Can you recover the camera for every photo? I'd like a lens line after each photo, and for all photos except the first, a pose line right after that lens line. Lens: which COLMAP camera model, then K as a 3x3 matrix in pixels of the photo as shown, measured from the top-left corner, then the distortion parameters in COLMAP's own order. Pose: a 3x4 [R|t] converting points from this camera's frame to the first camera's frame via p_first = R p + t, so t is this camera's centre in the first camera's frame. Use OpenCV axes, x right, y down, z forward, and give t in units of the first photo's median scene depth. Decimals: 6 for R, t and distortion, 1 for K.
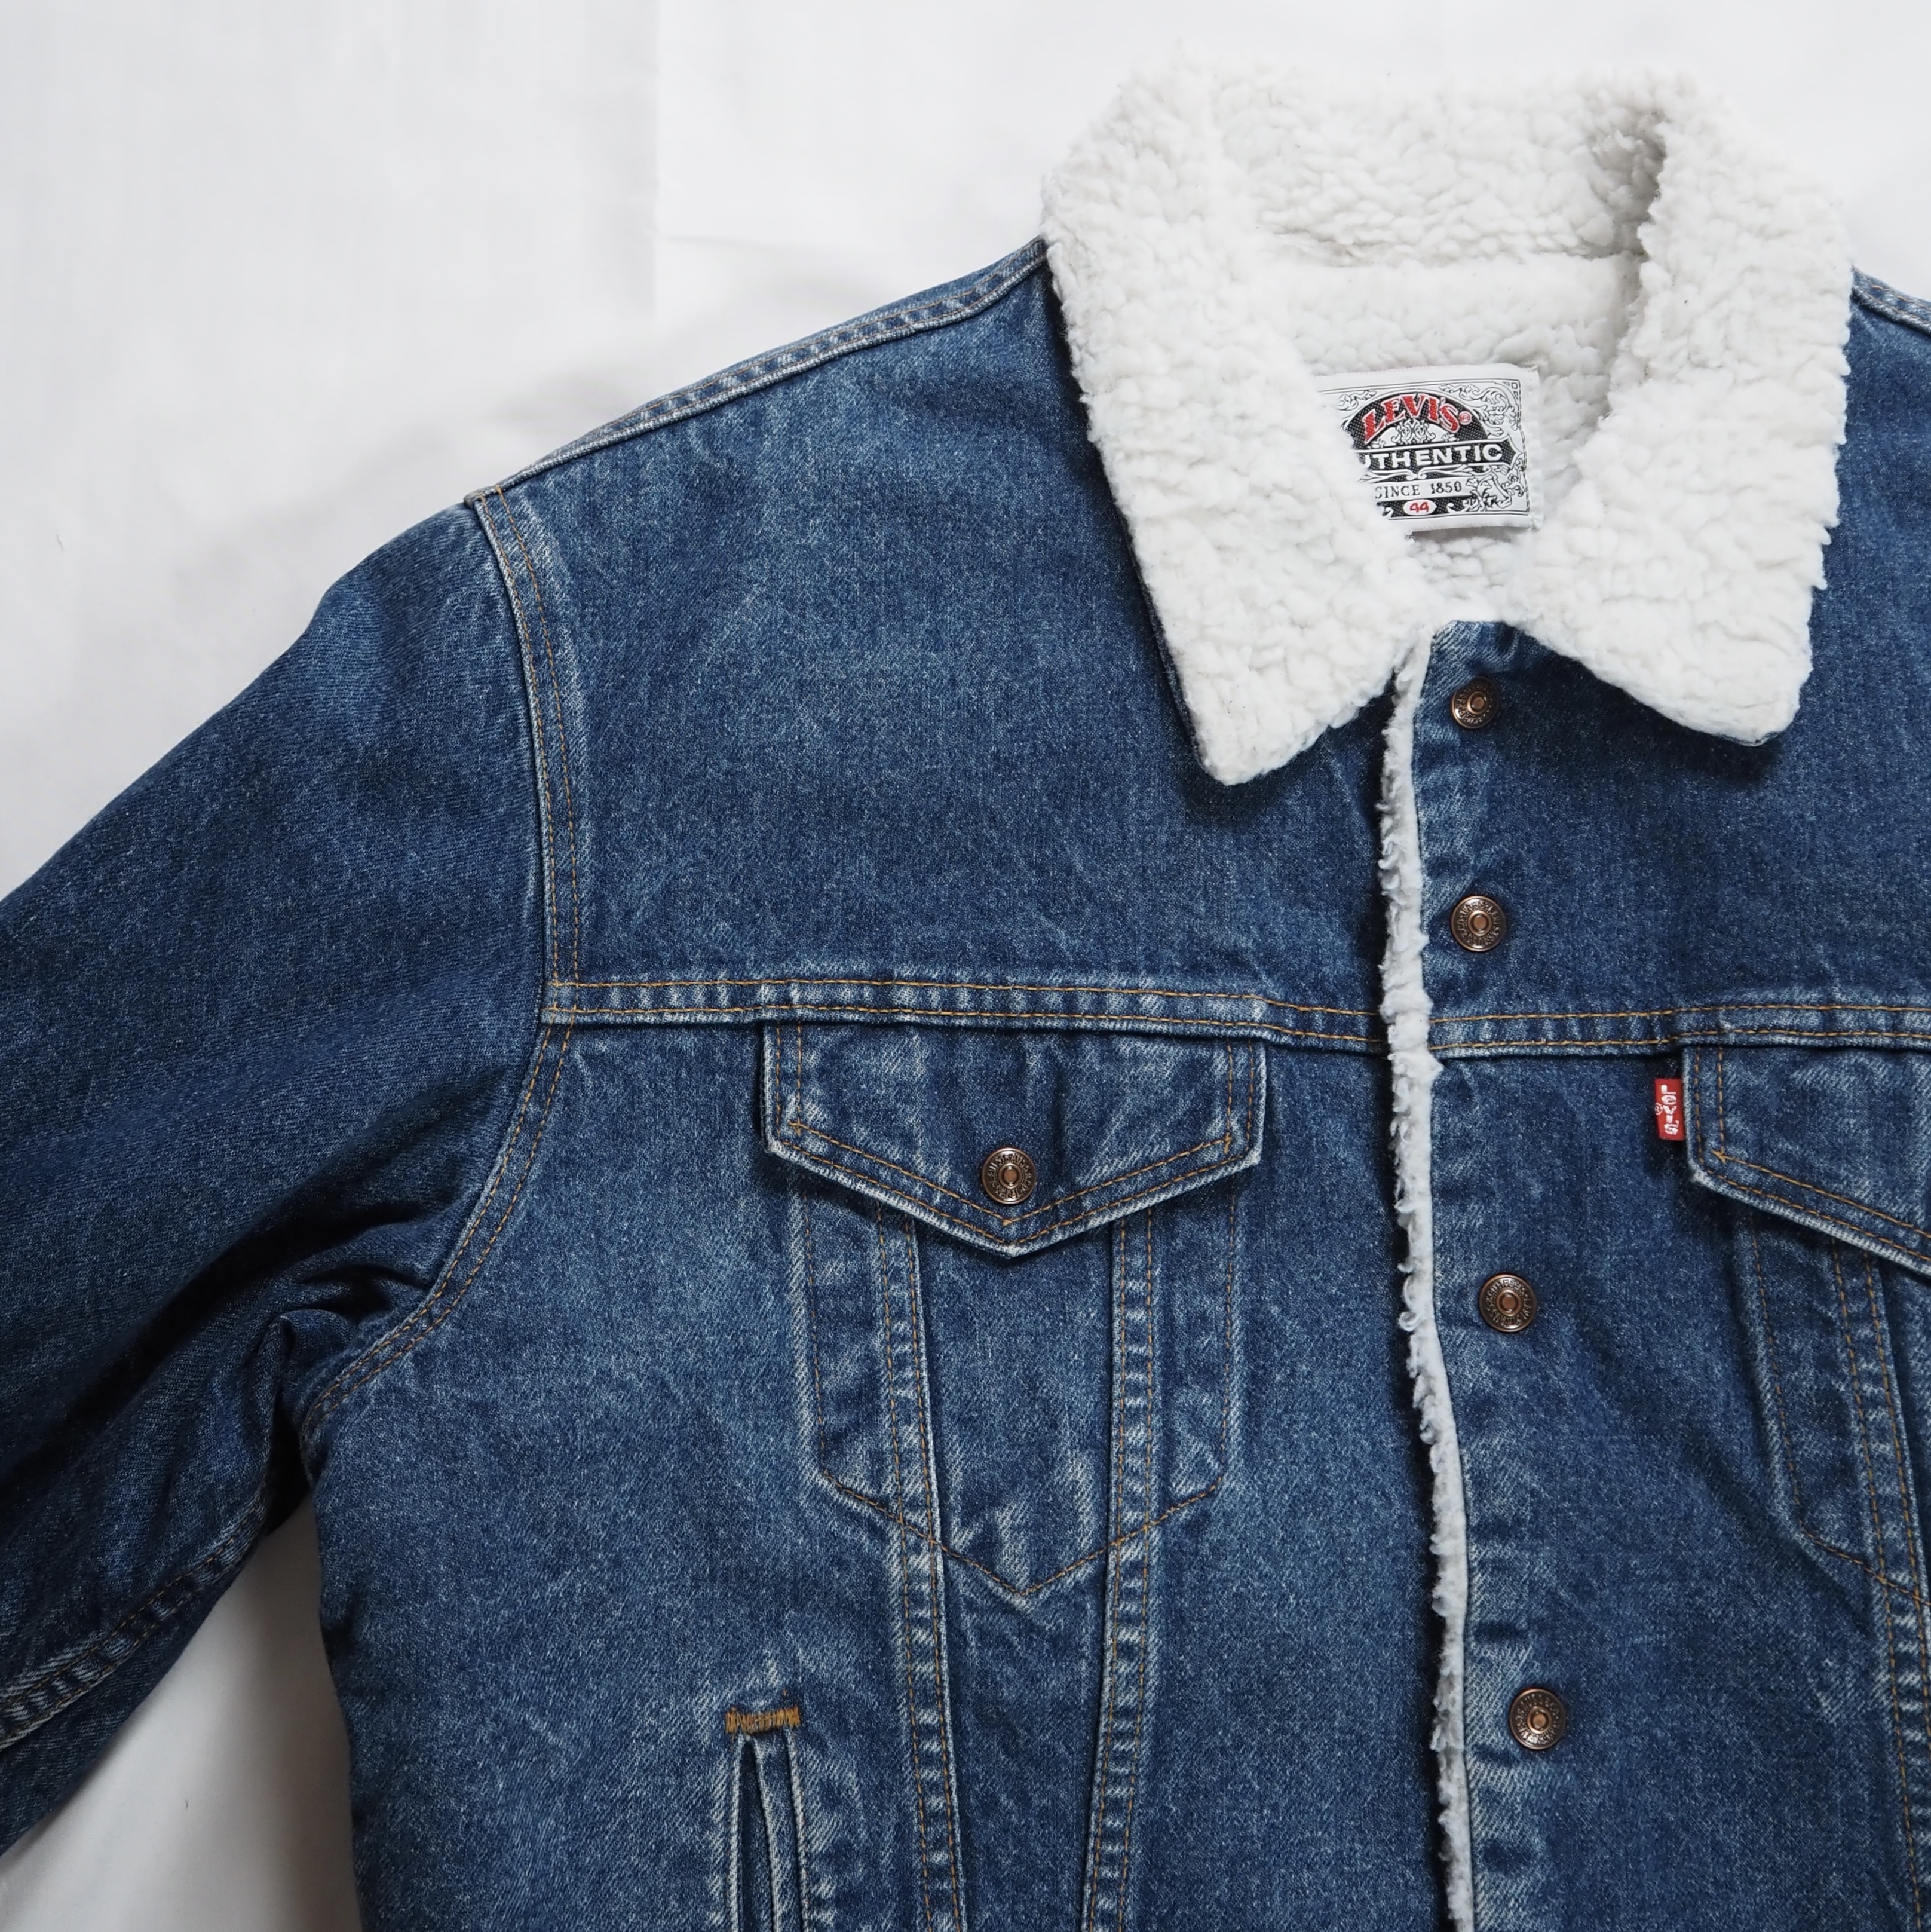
lens RADIAL K [[2314.0, 0, 940.1], [0, 2314.0, 862.2], [0, 0, 1]] dist [-0.037329, 0.027576]
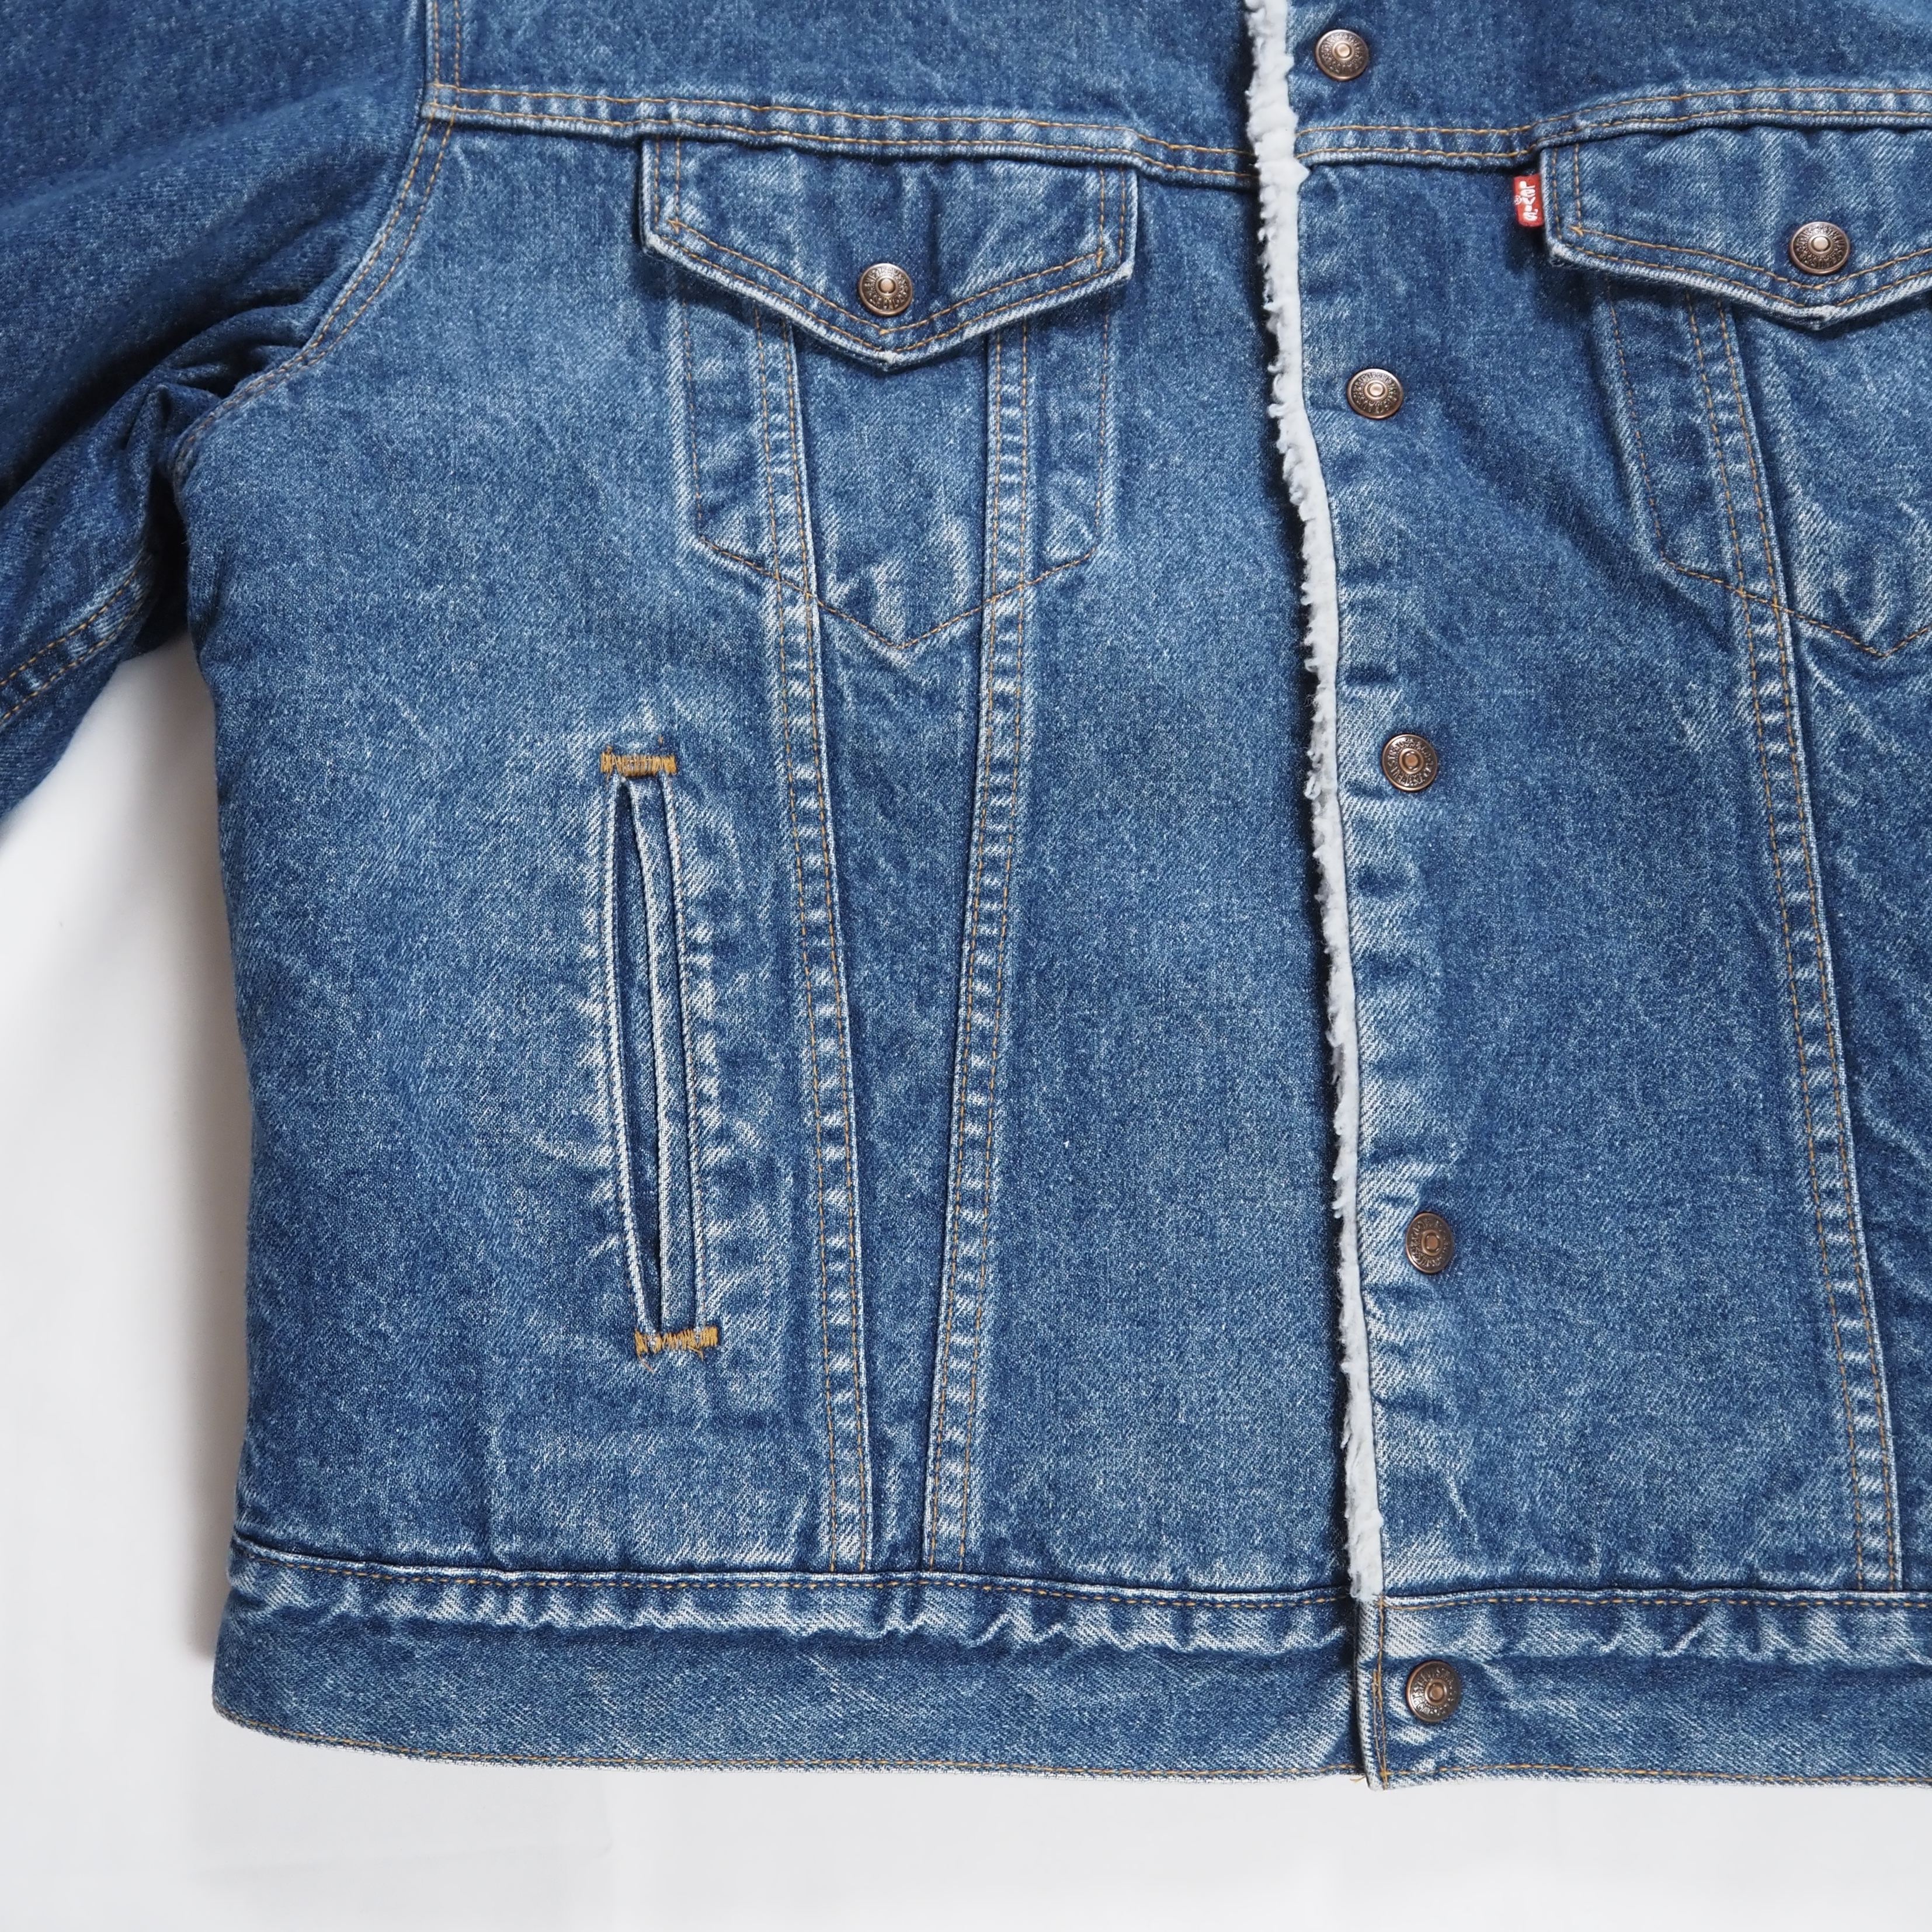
lens RADIAL K [[2266.1, 0, 962.2], [0, 2266.1, 934.4], [0, 0, 1]] dist [-0.037234, 0.023076]
pose [[0.999486, -0.007464, 0.031164, 0.031402], [0.008336, 0.999575, -0.027922, 0.462183], [-0.030942, 0.028167, 0.999124, 0.016018]]
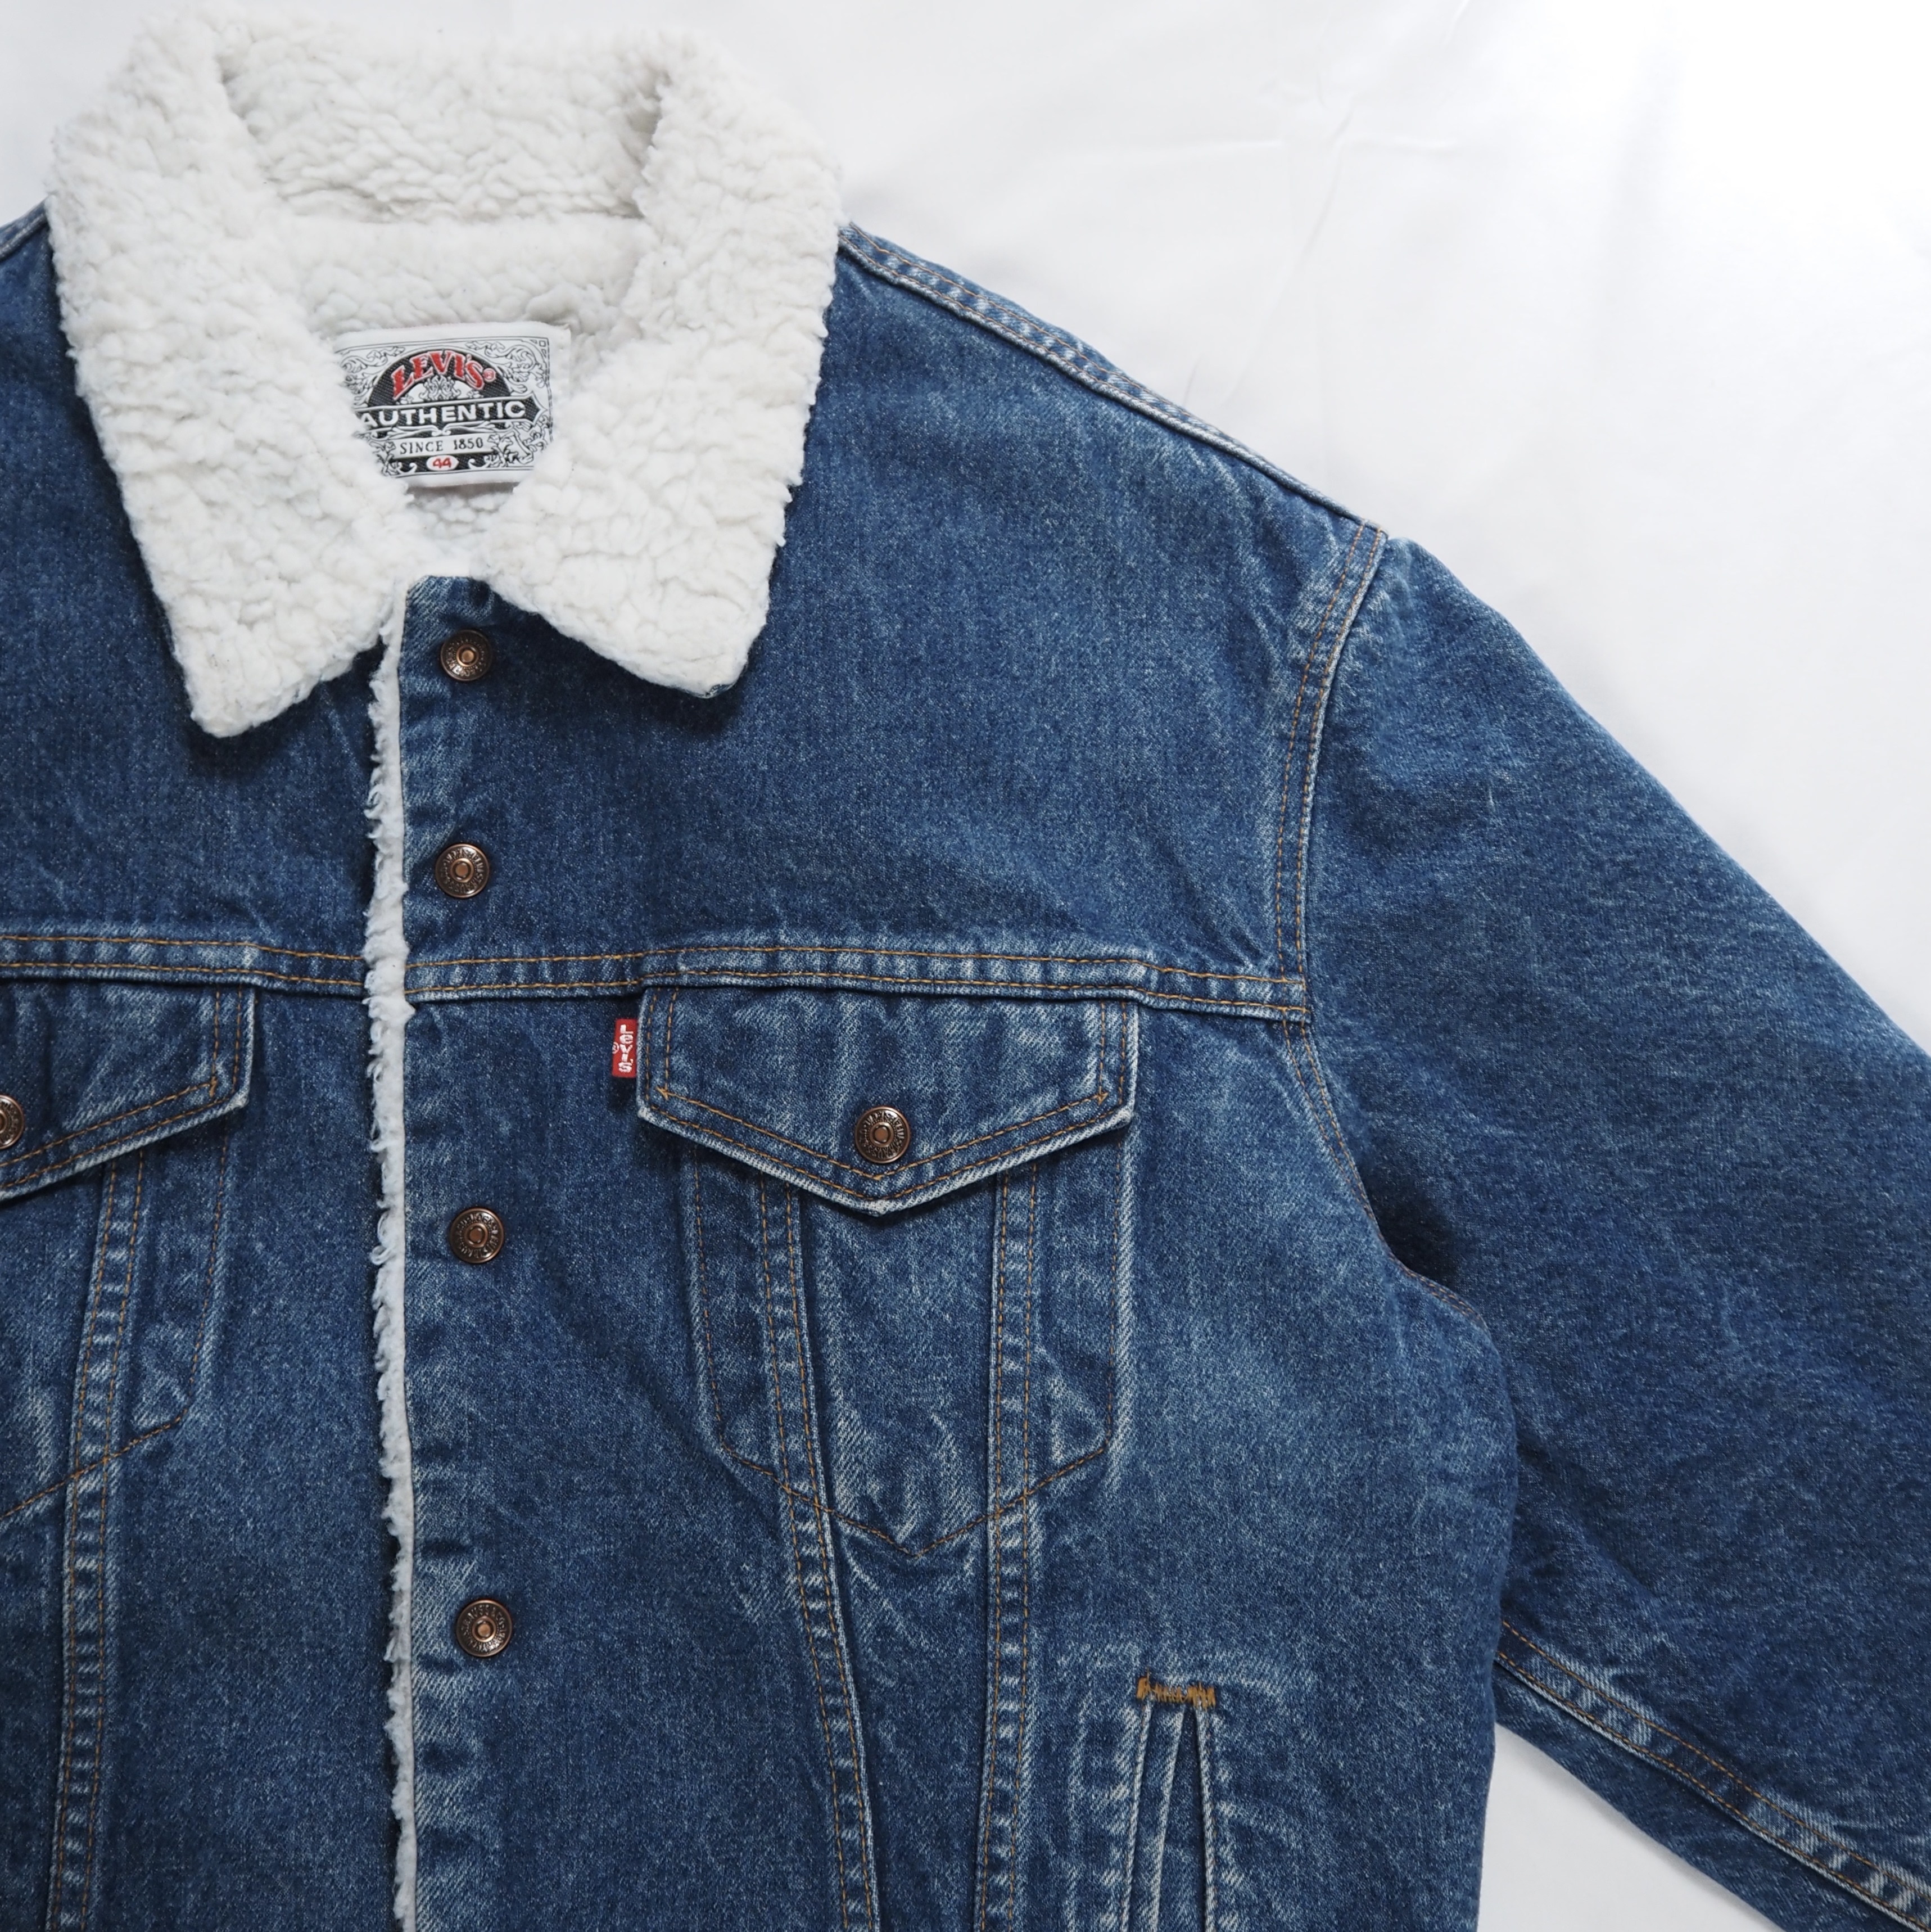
lens RADIAL K [[2184.9, 0, 972.4], [0, 2184.9, 905.3], [0, 0, 1]] dist [-0.031191, 0.016520]
pose [[0.994149, -0.011354, 0.107419, 0.369194], [0.005376, 0.998429, 0.055775, -0.011680], [-0.107883, -0.054871, 0.992648, 0.005848]]
